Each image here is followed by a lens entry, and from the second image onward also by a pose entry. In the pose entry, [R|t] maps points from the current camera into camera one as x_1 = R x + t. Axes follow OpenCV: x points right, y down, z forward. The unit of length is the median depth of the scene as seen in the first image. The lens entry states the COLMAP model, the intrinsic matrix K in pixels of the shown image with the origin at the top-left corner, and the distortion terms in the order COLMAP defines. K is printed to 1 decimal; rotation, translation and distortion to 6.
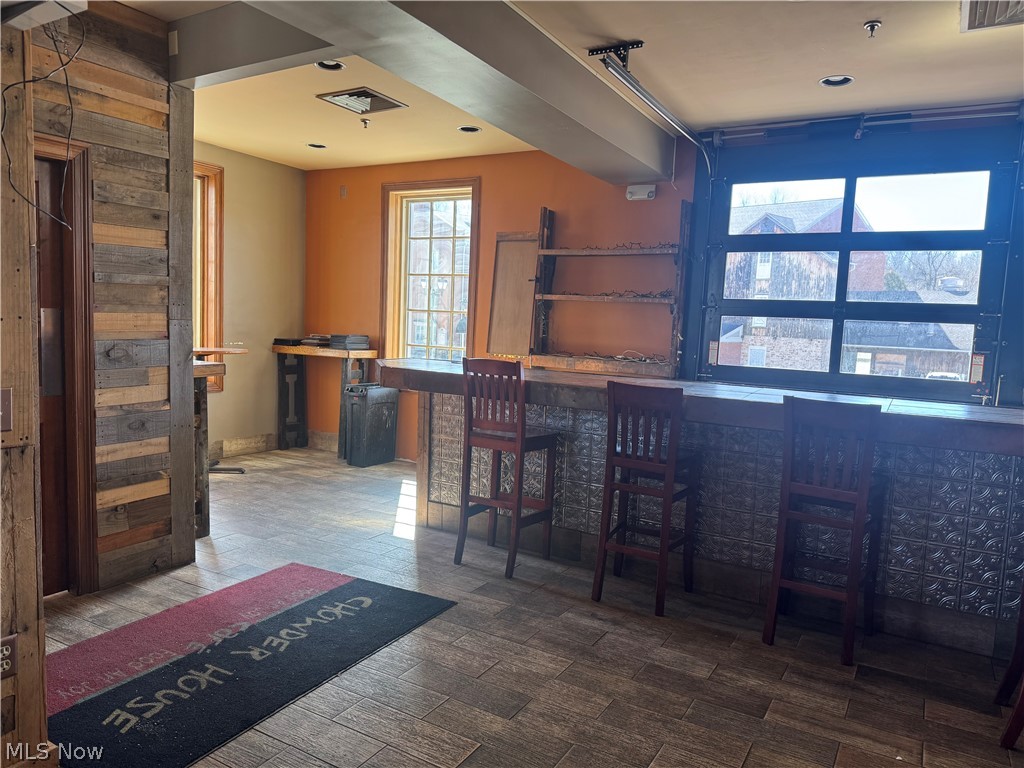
lens RADIAL K [[718.4, 0, 515.7], [0, 718.4, 381.8], [0, 0, 1]] dist [0.147132, -0.172276]
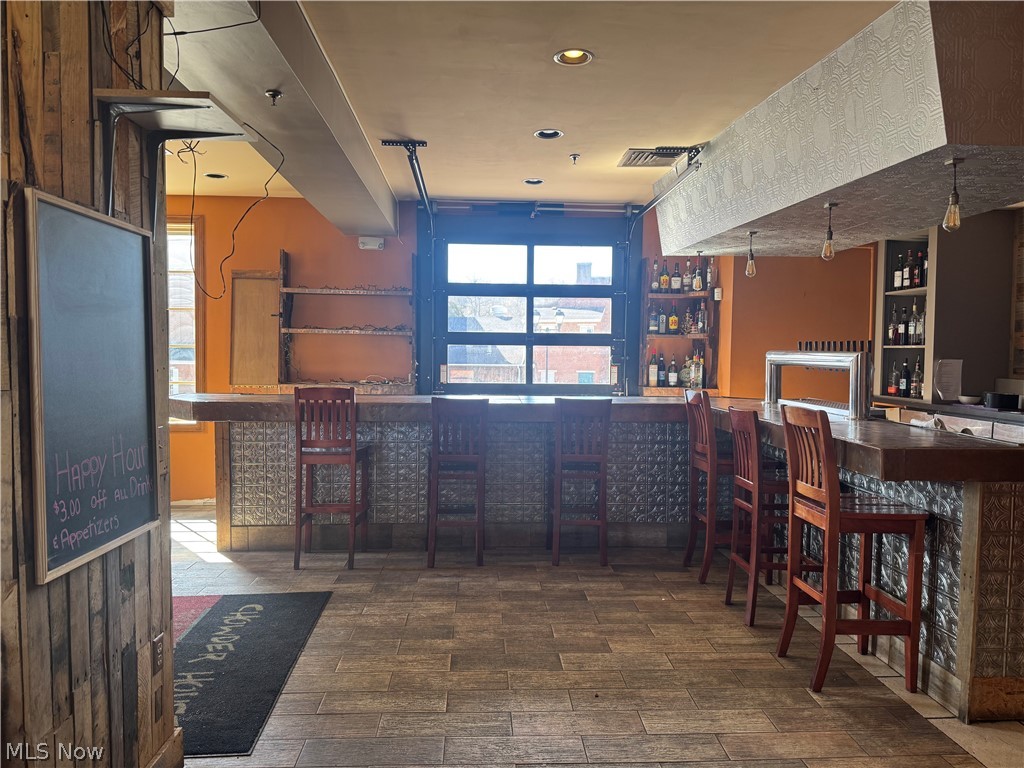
lens RADIAL K [[709.6, 0, 511.1], [0, 709.6, 386.1], [0, 0, 1]] dist [0.187150, -0.164578]
pose [[0.845690, -0.061225, 0.530152, -0.399143], [0.075558, 0.997127, -0.005375, -0.003727], [-0.528299, 0.044602, 0.847886, -0.163568]]
